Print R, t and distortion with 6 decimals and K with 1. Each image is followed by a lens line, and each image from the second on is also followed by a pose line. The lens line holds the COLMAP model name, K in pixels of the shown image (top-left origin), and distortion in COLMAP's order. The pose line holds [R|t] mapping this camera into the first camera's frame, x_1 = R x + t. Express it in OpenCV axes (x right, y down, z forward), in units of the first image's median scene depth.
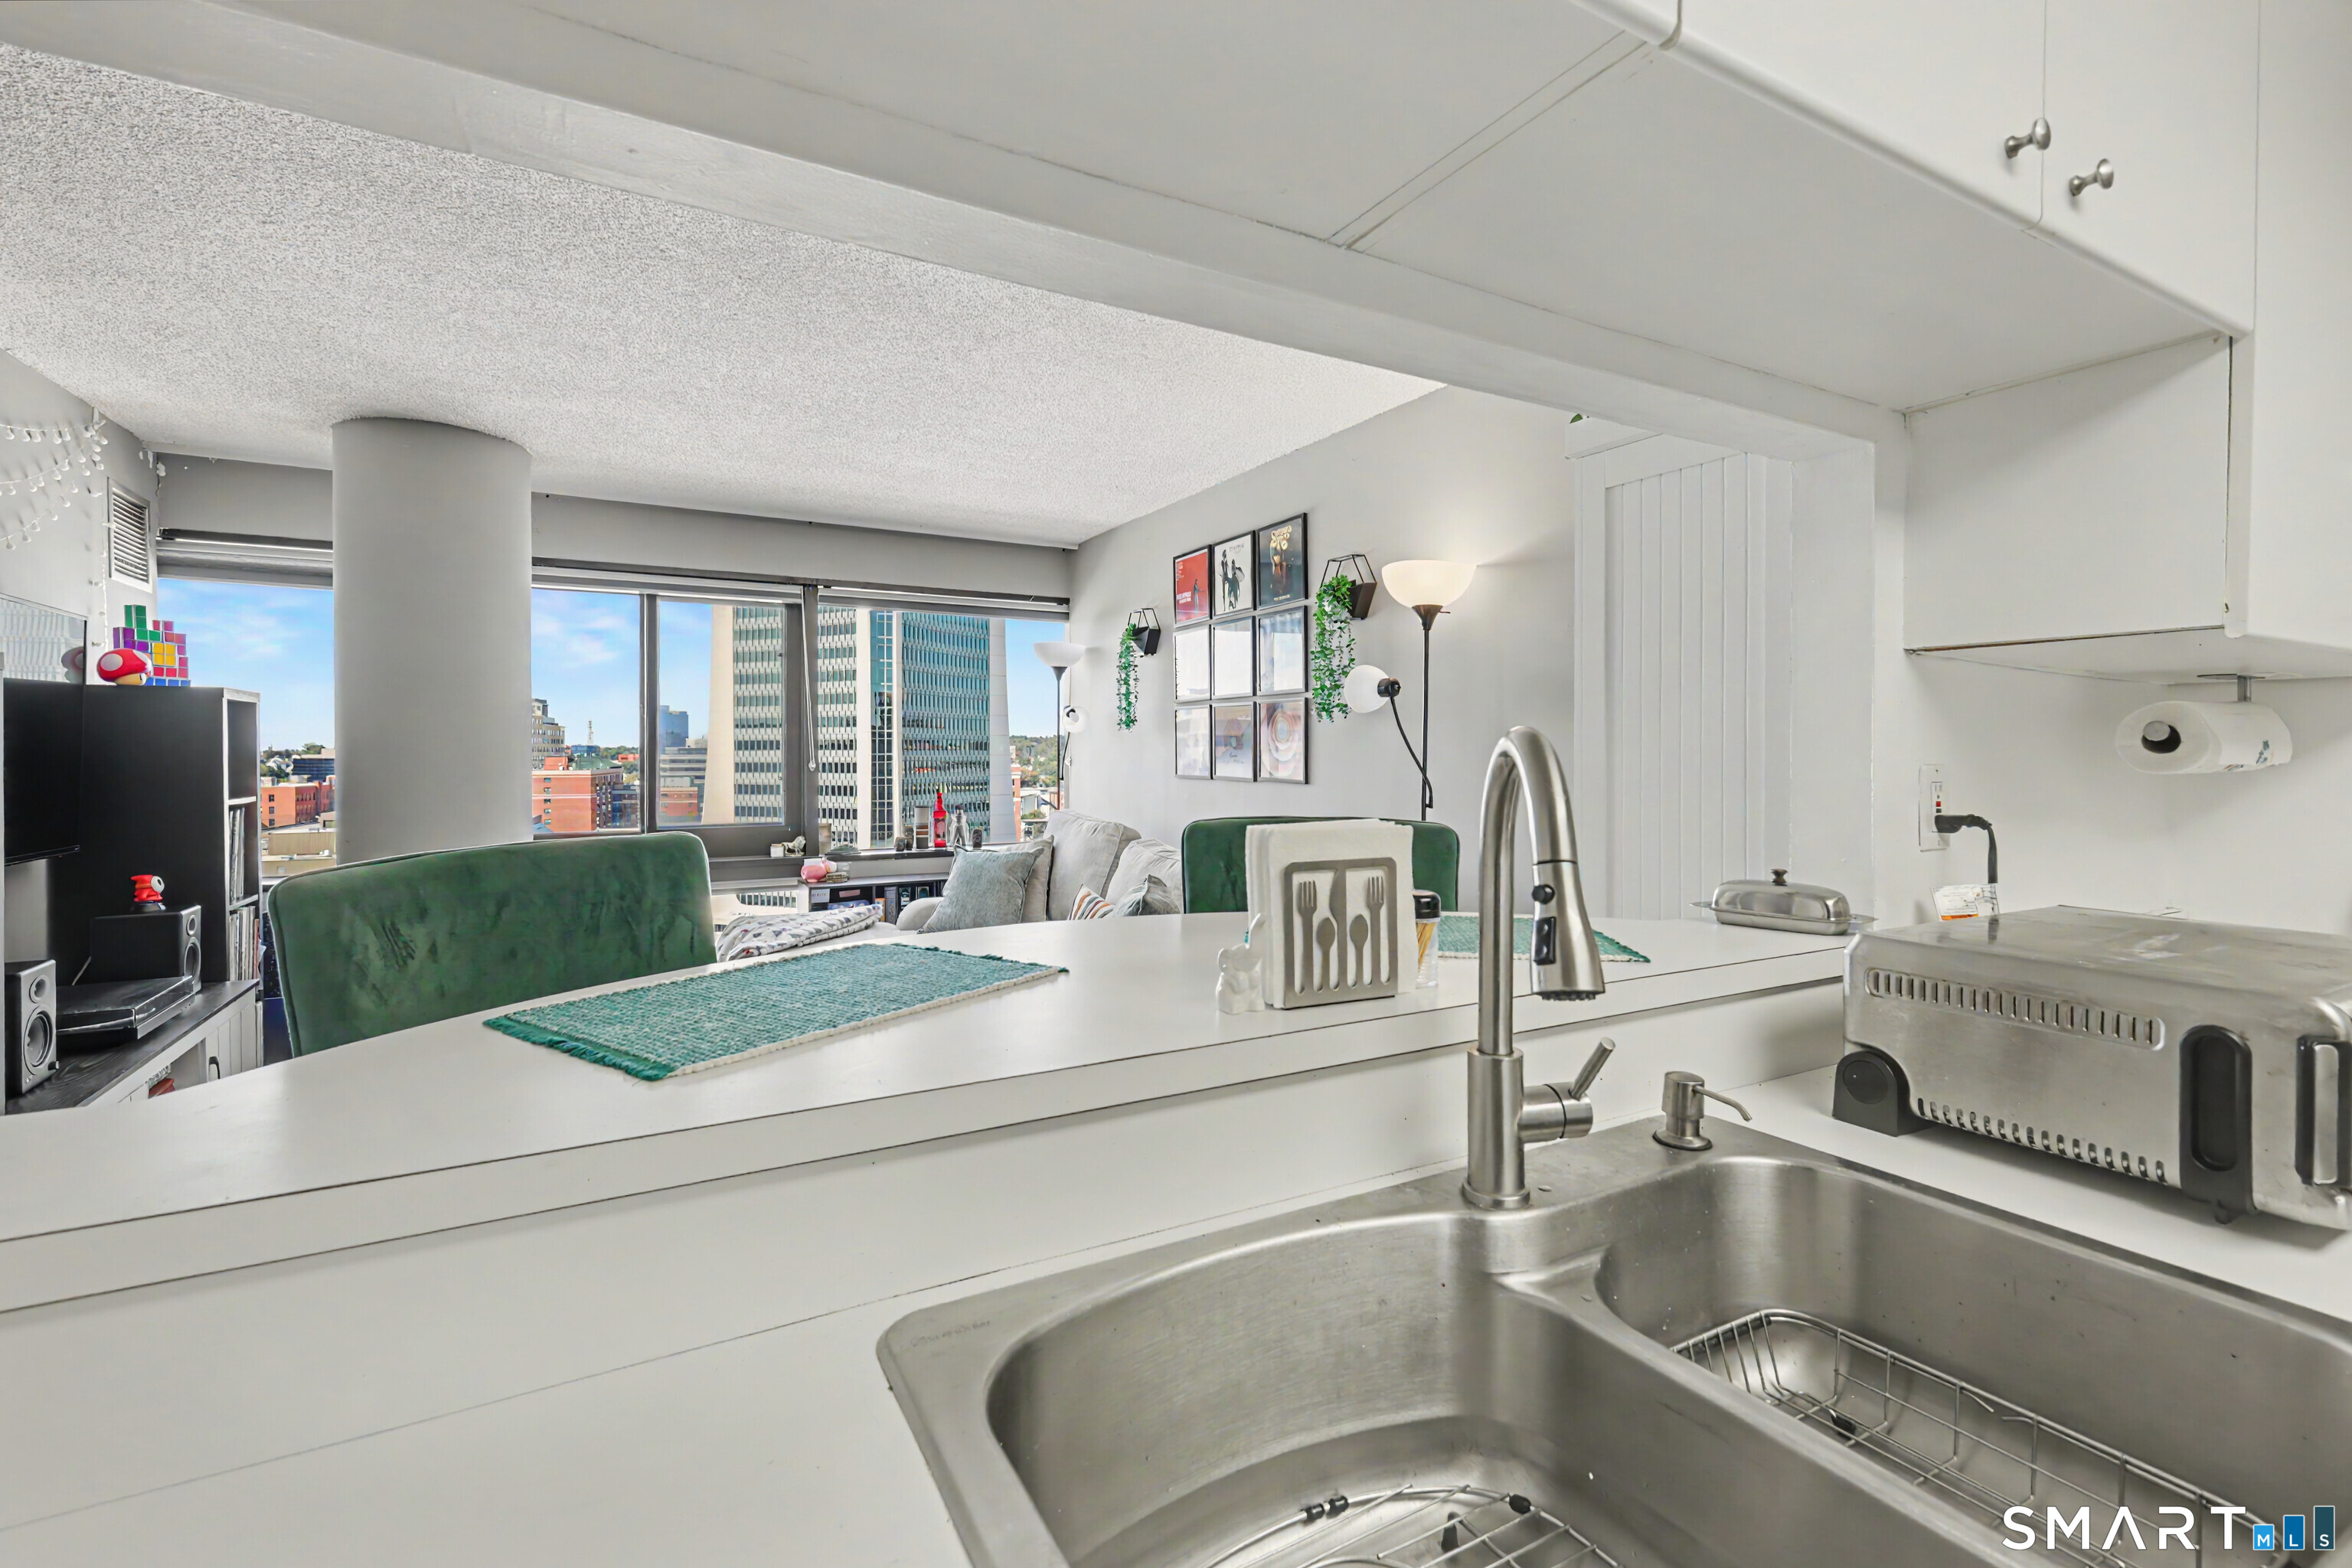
lens RADIAL K [[1042.1, 0, 1171.6], [0, 1042.1, 769.0], [0, 0, 1]] dist [0.002761, 0.000544]
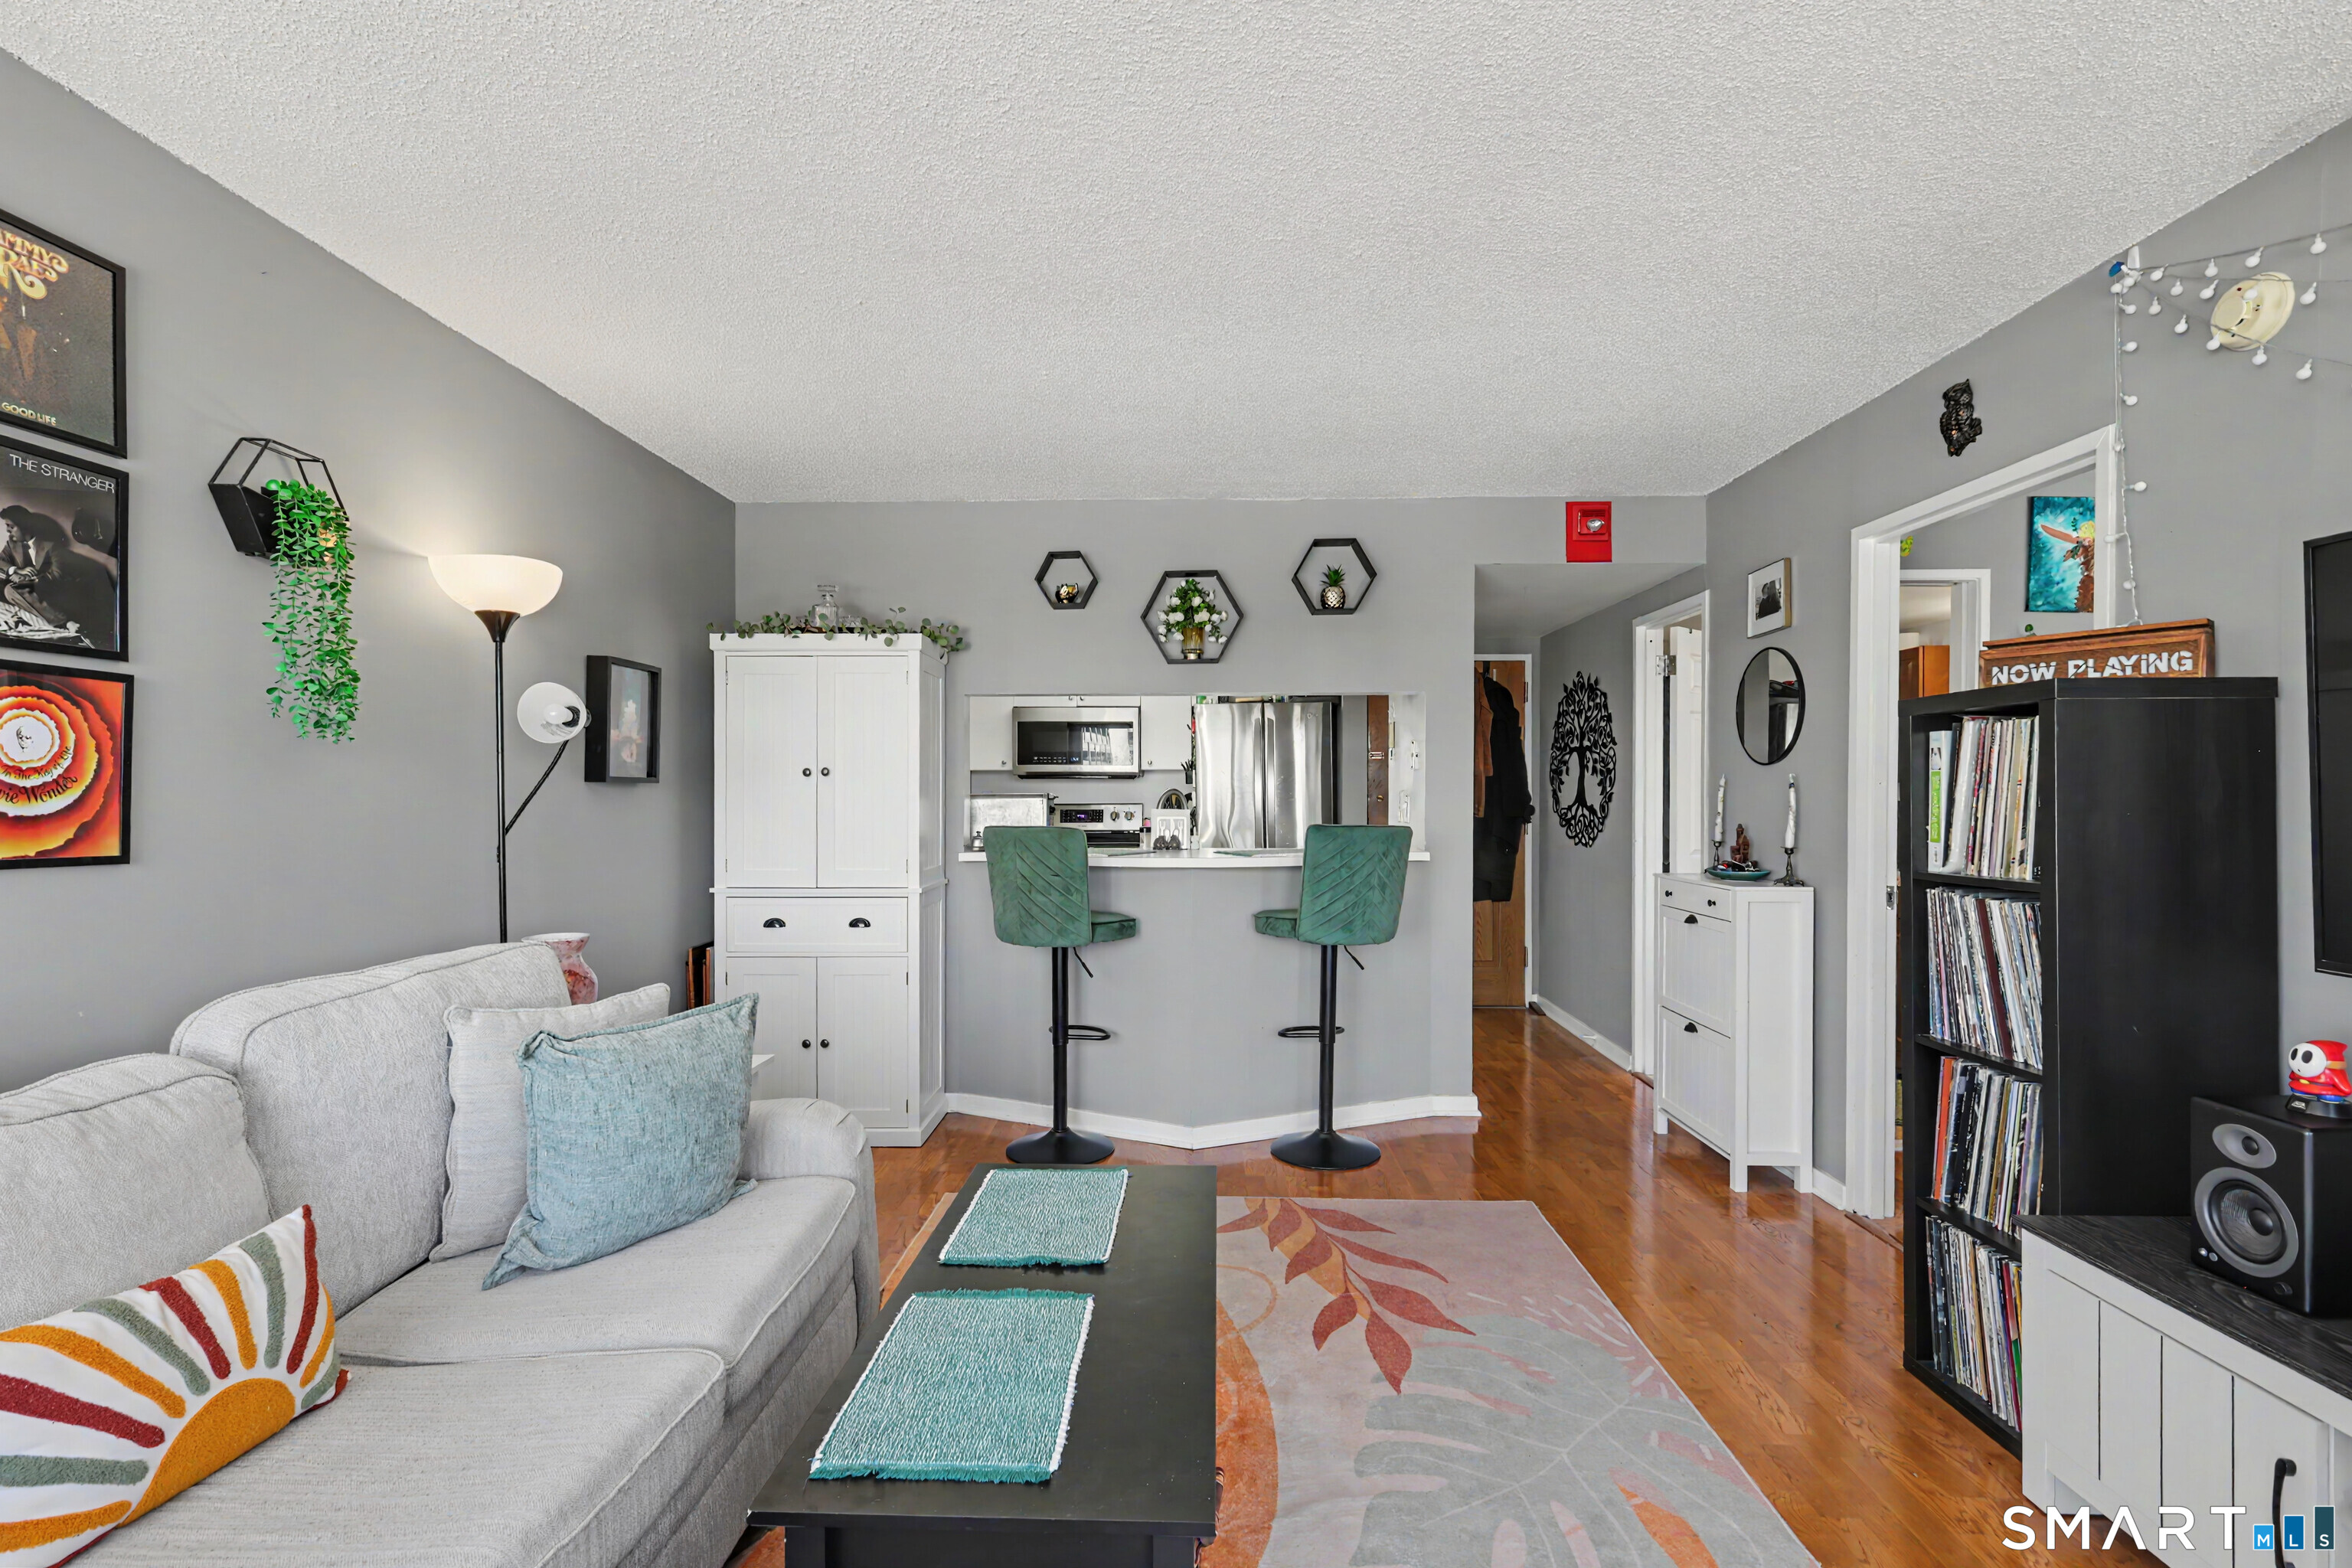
lens RADIAL K [[1027.0, 0, 1178.1], [0, 1027.0, 783.1], [0, 0, 1]] dist [0.000925, 0.000308]
pose [[-0.868832, 0.004809, 0.495084, -0.428980], [0.009466, 0.999931, 0.006898, -0.015845], [-0.495017, 0.010679, -0.868818, 1.001691]]
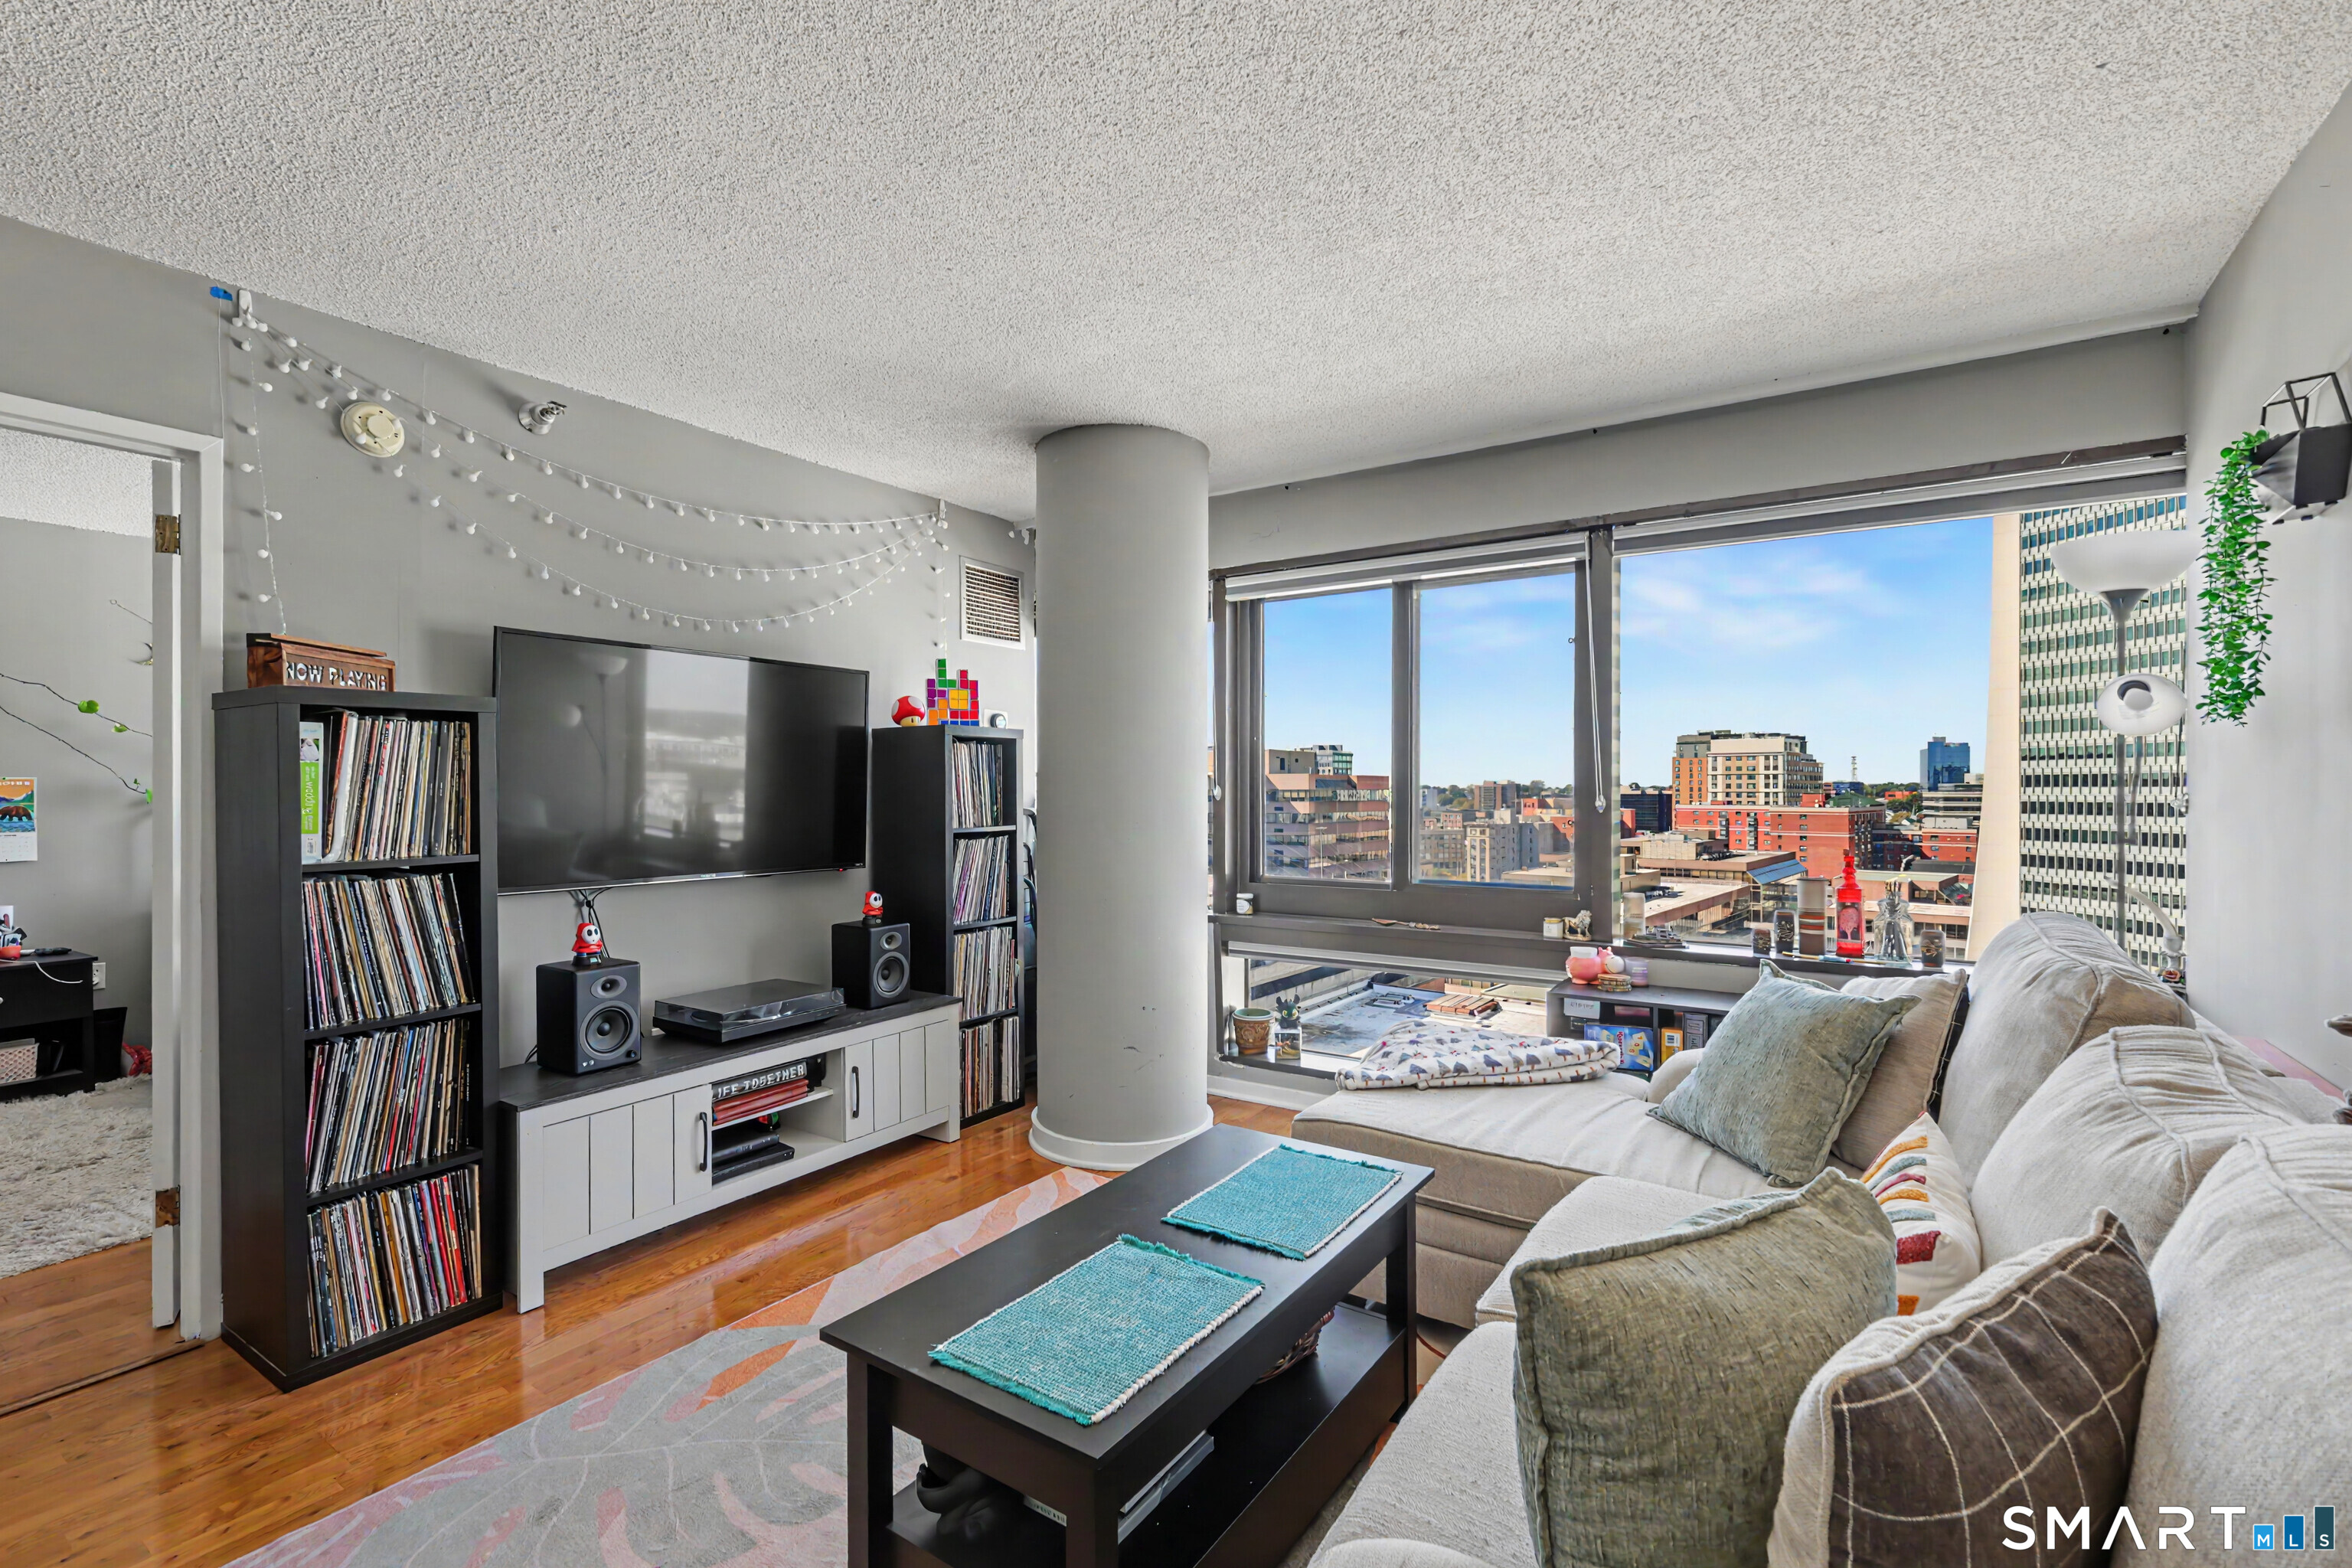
lens RADIAL K [[1036.2, 0, 1174.5], [0, 1036.2, 782.8], [0, 0, 1]] dist [0.004852, 0.000284]
pose [[0.465060, -0.005859, -0.885260, 0.121145], [-0.013777, 0.999809, -0.013855, -0.004095], [0.885172, 0.018639, 0.464891, 0.535582]]
